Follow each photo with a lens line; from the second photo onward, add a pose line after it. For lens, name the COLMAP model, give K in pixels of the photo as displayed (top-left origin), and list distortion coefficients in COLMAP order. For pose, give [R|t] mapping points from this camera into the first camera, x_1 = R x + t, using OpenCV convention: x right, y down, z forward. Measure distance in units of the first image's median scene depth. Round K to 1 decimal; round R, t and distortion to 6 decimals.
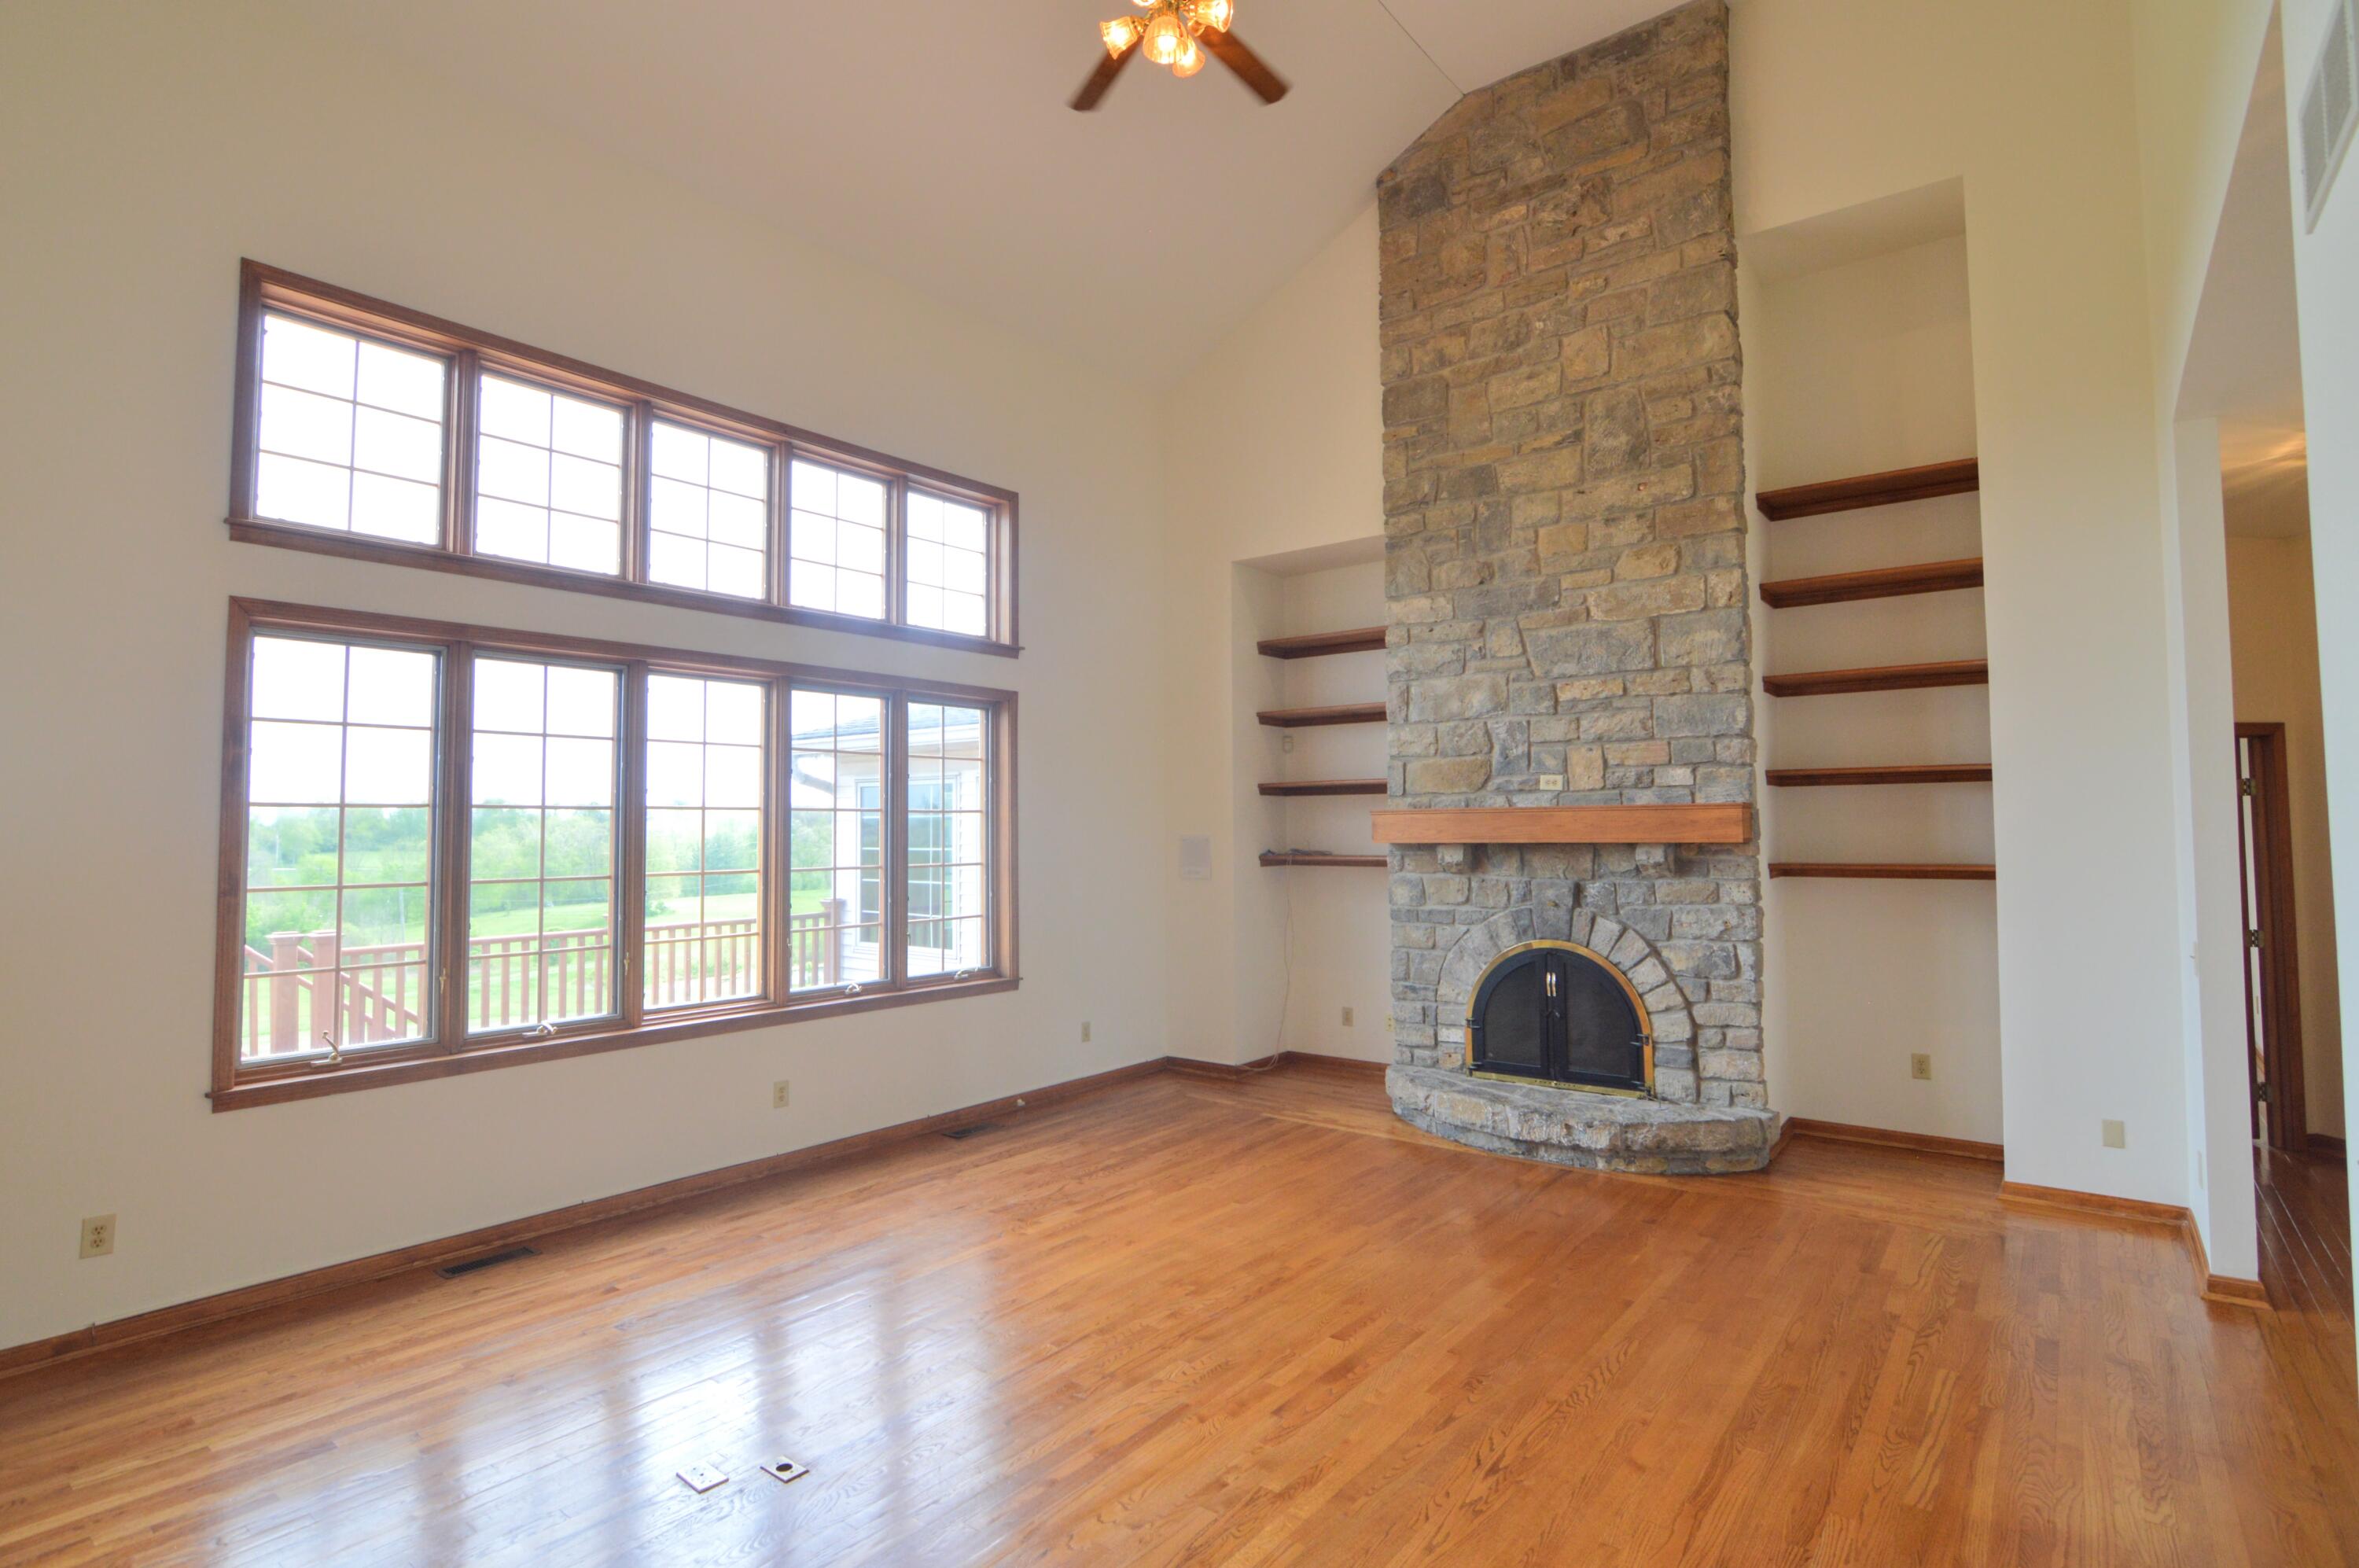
lens RADIAL K [[1144.3, 0, 1164.6], [0, 1144.3, 773.3], [0, 0, 1]] dist [-0.024230, 0.000465]
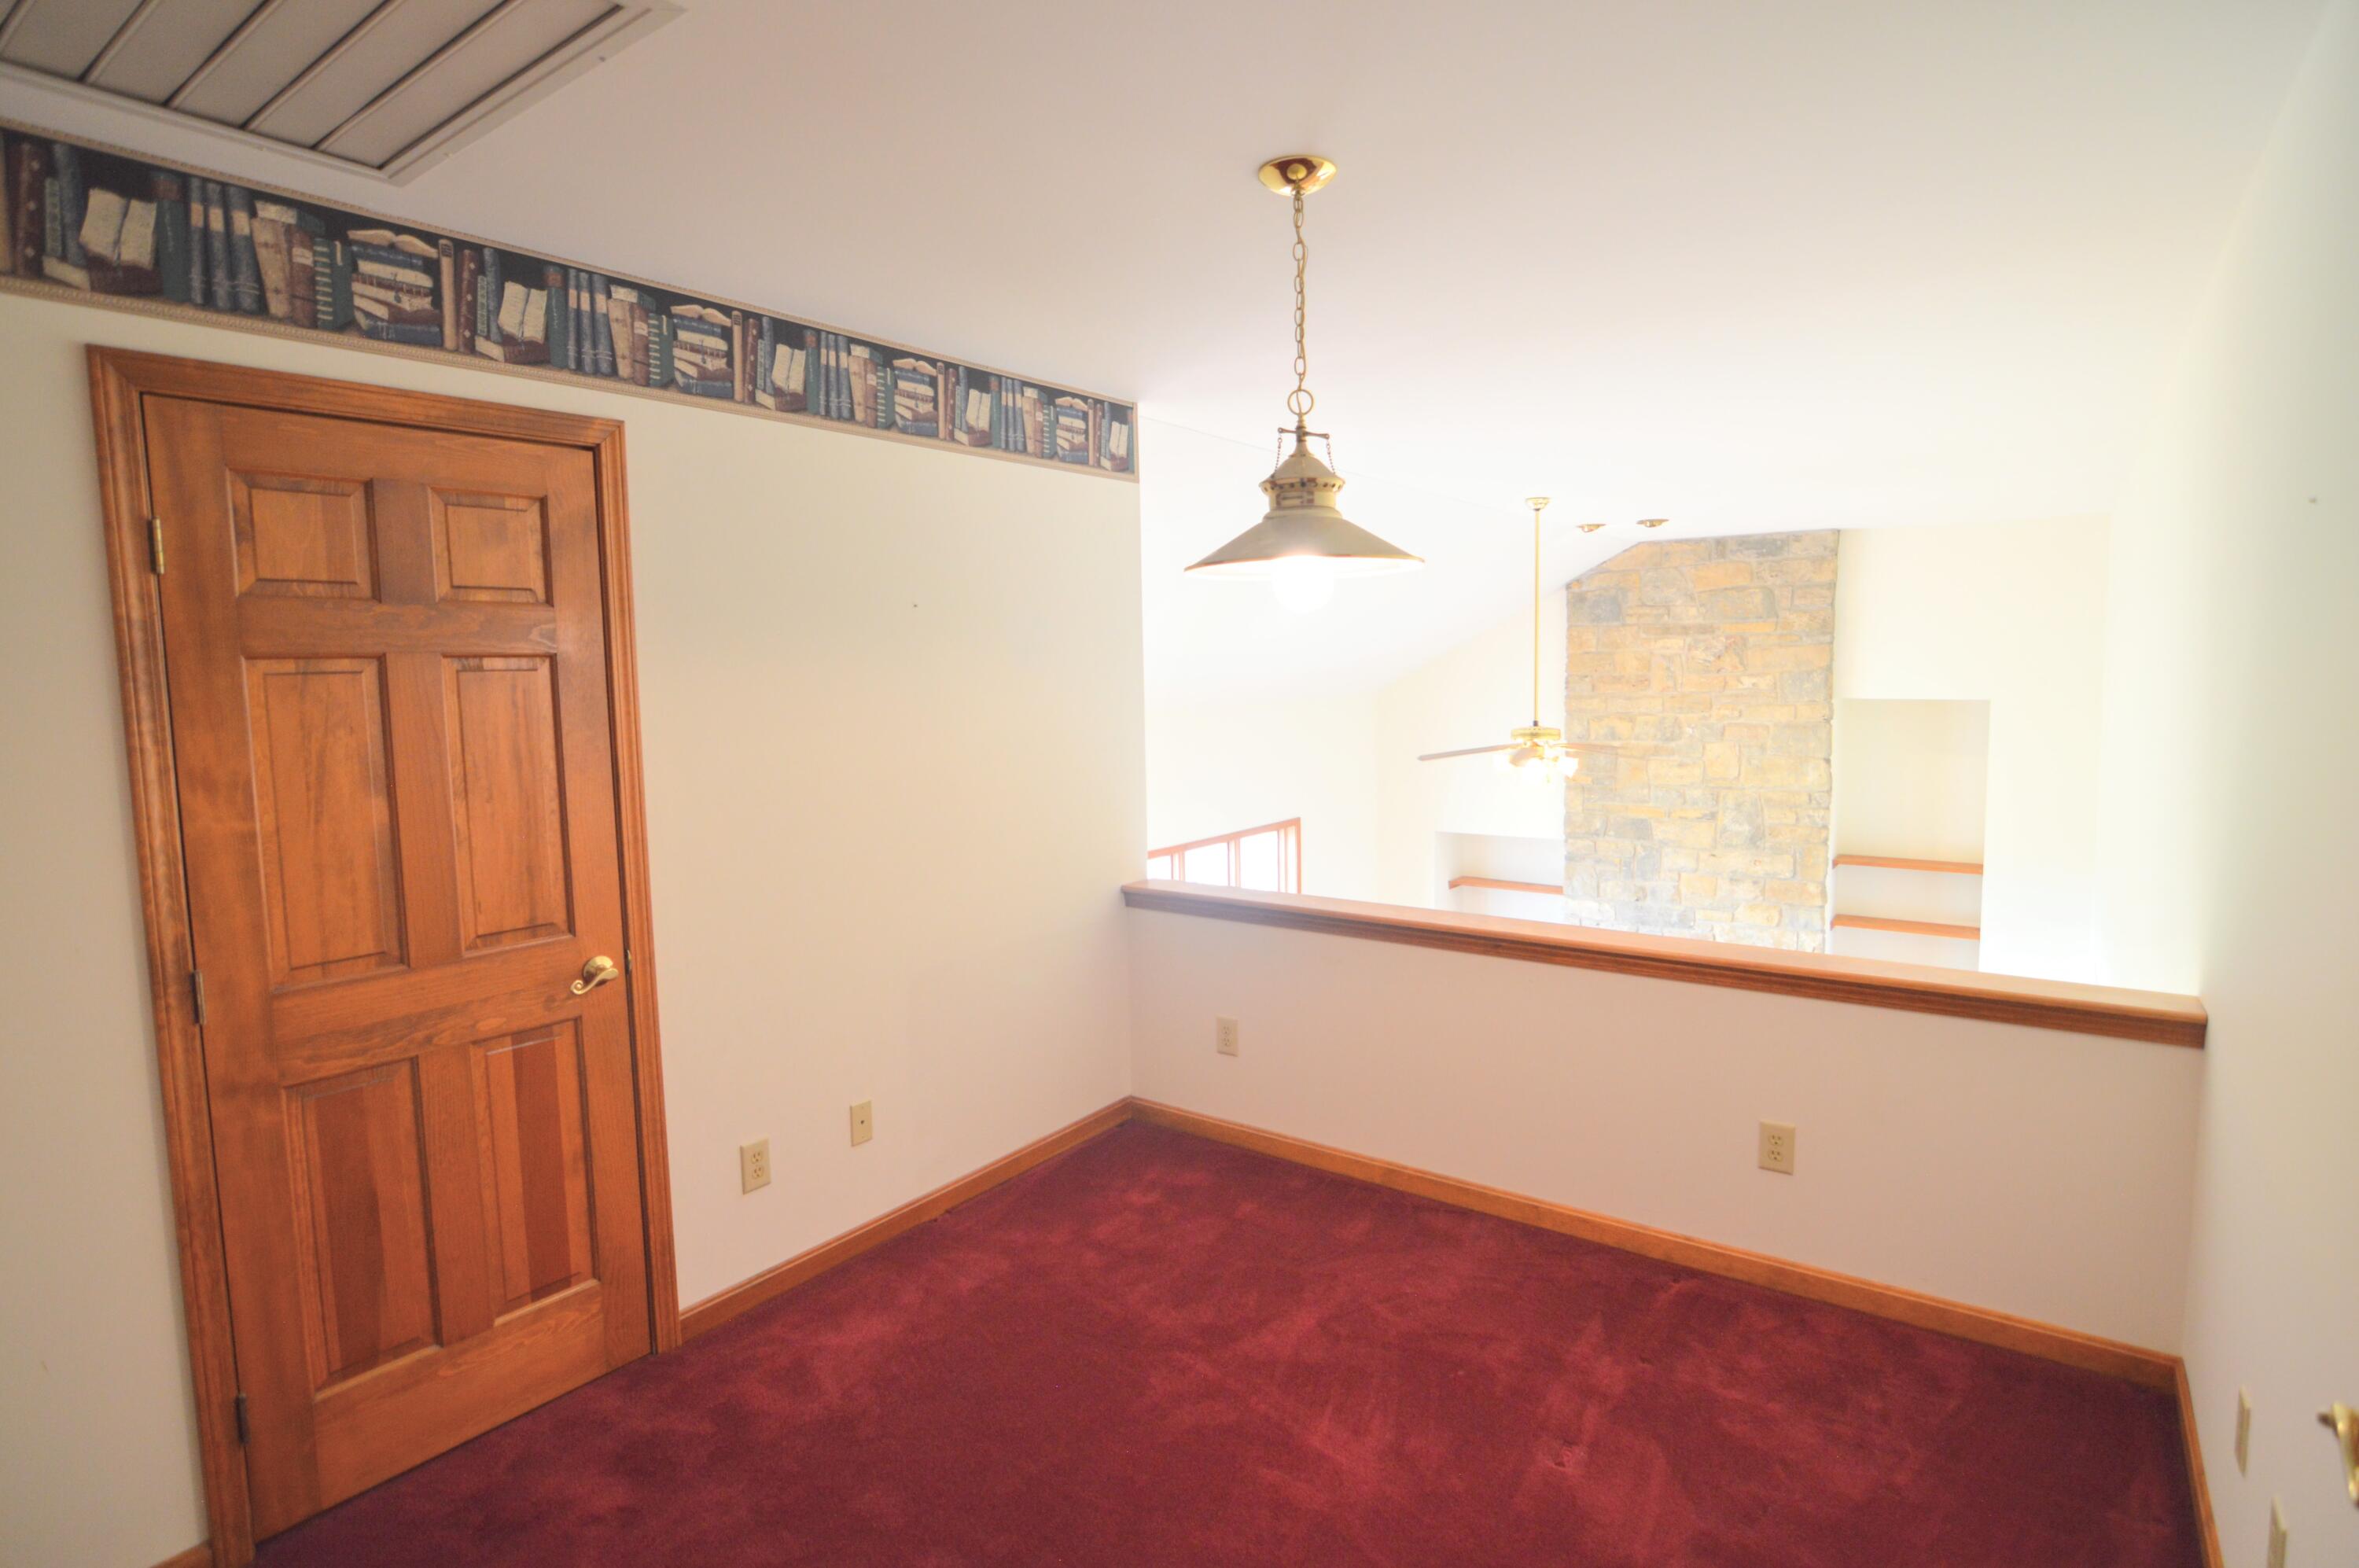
lens RADIAL K [[1193.7, 0, 1164.6], [0, 1193.7, 772.9], [0, 0, 1]] dist [-0.031480, 0.010791]
pose [[0.999641, -0.016253, 0.021307, -0.363520], [0.013164, 0.990366, 0.137844, -0.569051], [-0.023342, -0.137514, 0.990225, -0.464033]]
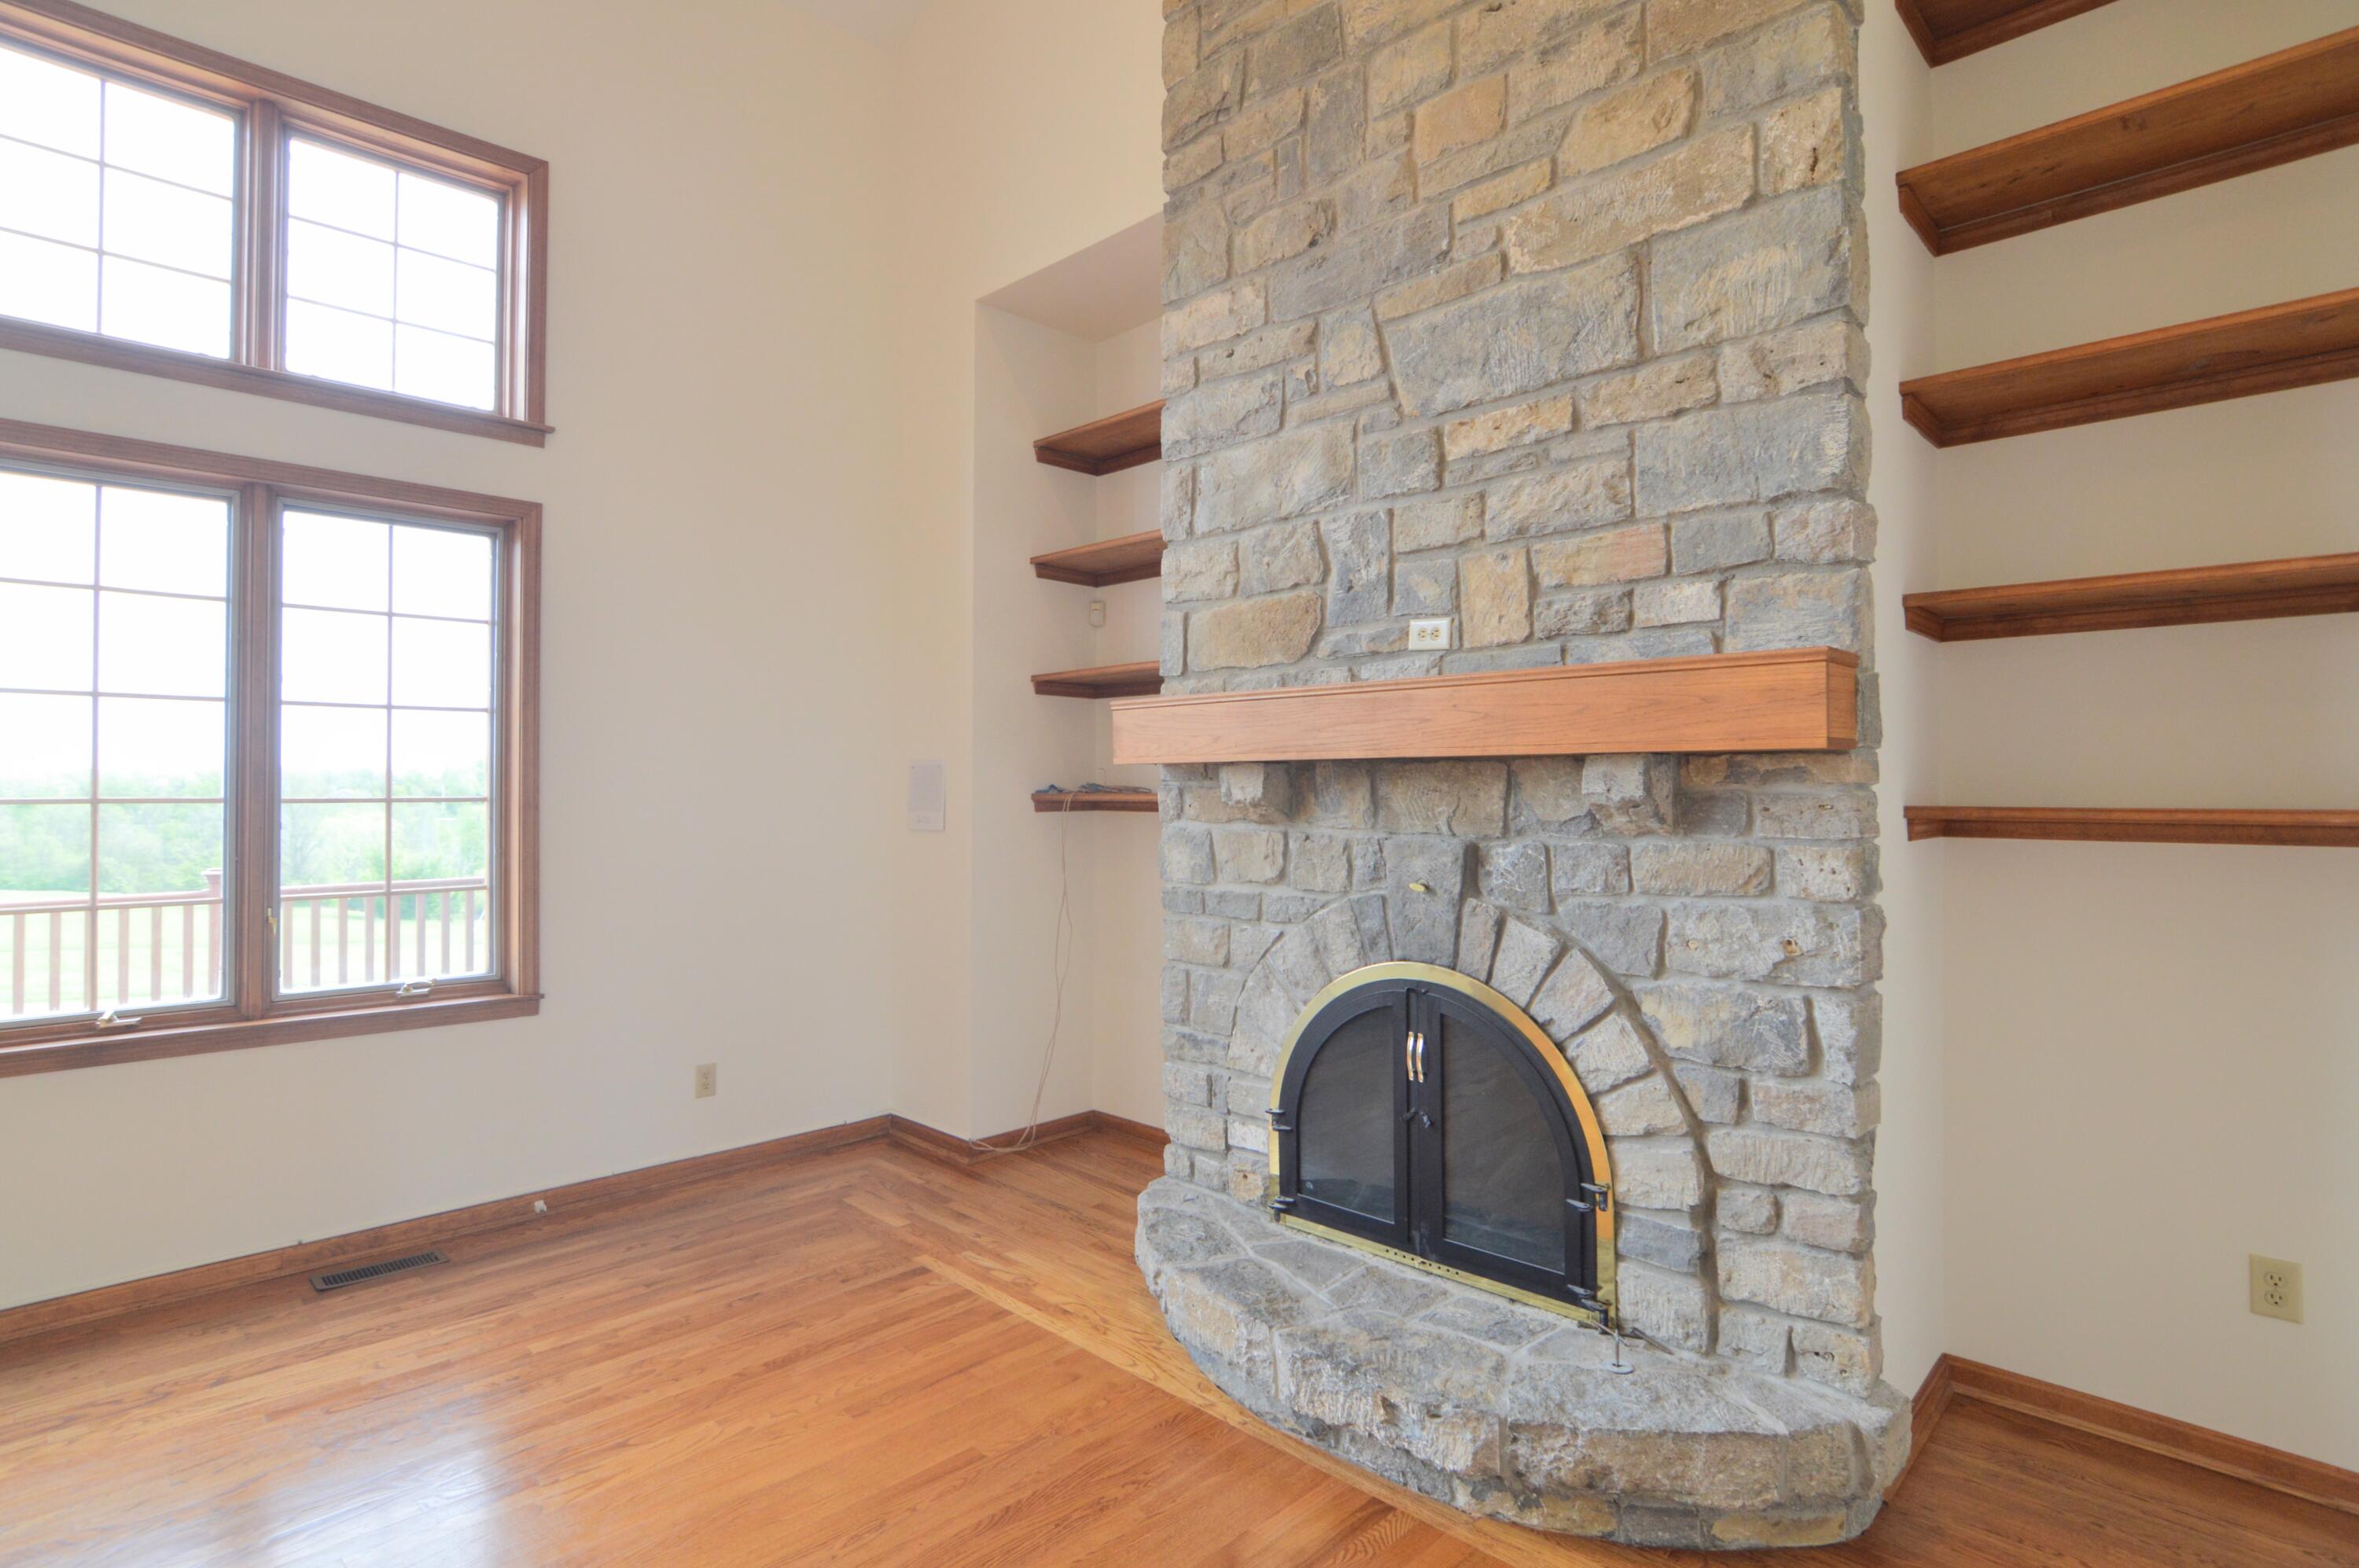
lens RADIAL K [[1171.4, 0, 1165.4], [0, 1171.4, 770.7], [0, 0, 1]] dist [-0.029633, 0.008933]
pose [[0.993619, 0.005441, -0.112660, 0.287295], [-0.001415, 0.999358, 0.035788, 0.048336], [0.112783, -0.035400, 0.992989, 0.505144]]
